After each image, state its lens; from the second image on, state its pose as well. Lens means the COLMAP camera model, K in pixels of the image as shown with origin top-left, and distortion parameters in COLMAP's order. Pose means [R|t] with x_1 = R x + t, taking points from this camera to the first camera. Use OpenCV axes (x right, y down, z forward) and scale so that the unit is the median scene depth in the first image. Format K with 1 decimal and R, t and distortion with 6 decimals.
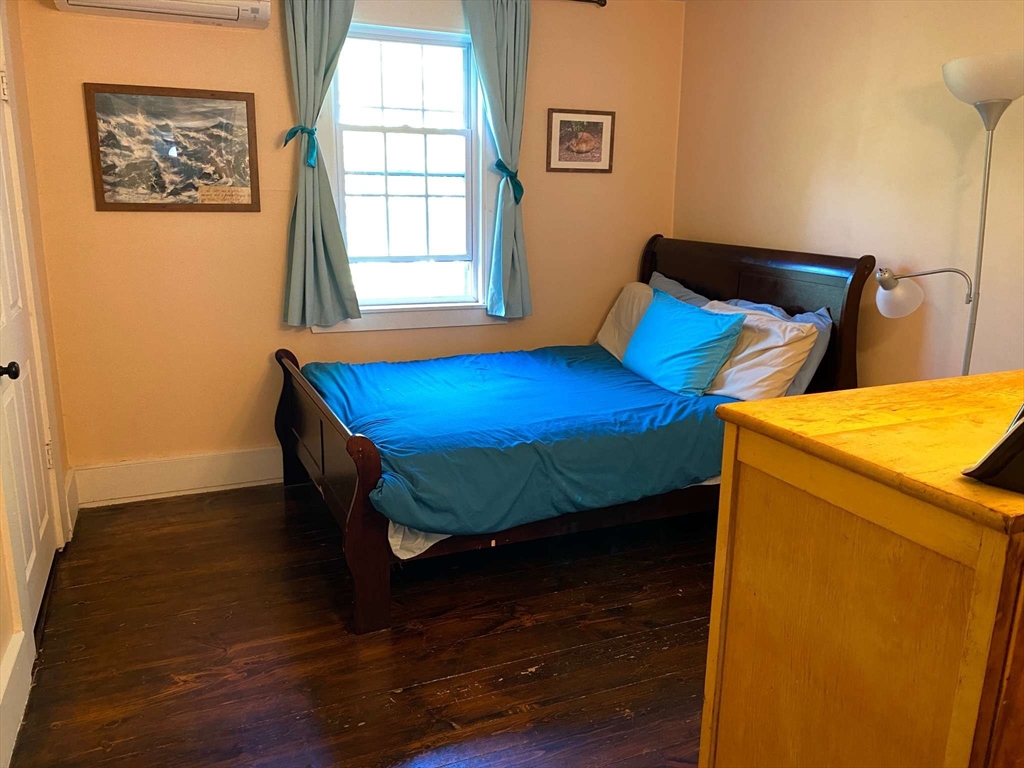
lens RADIAL K [[763.0, 0, 518.6], [0, 763.0, 379.3], [0, 0, 1]] dist [0.057380, -0.078341]
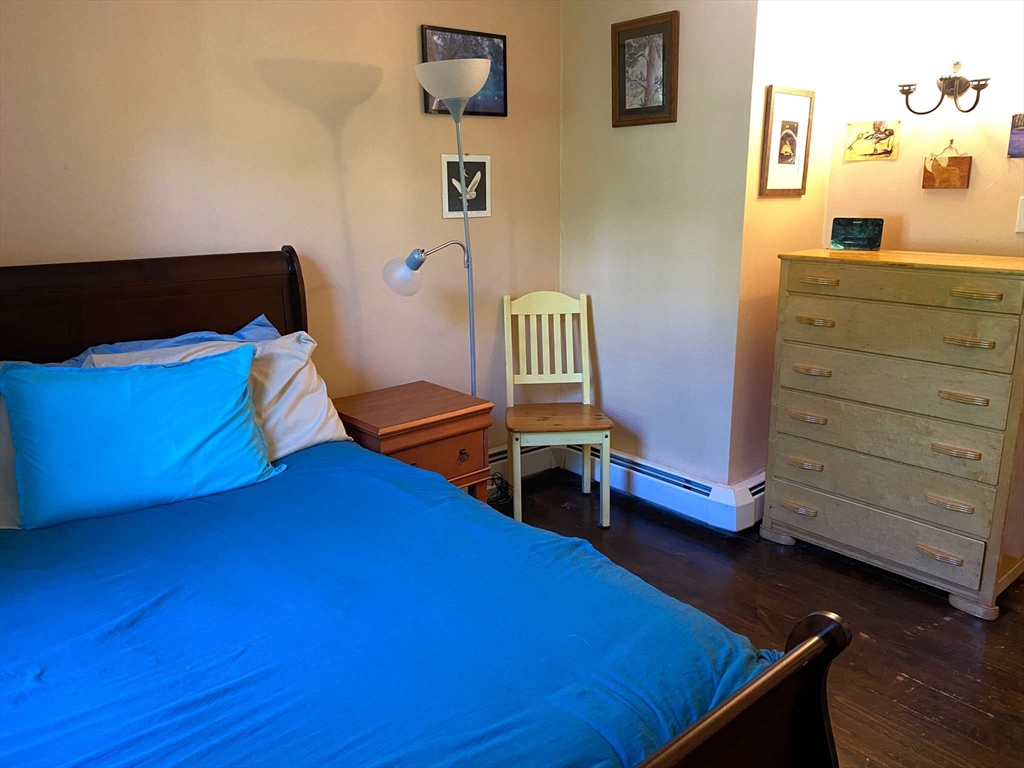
lens RADIAL K [[763.0, 0, 518.6], [0, 763.0, 379.3], [0, 0, 1]] dist [0.057380, -0.078341]
pose [[-0.272874, -0.252839, 0.928231, -0.458866], [0.230535, 0.919550, 0.318246, -0.229521], [-0.934020, 0.300831, -0.192633, 0.926964]]
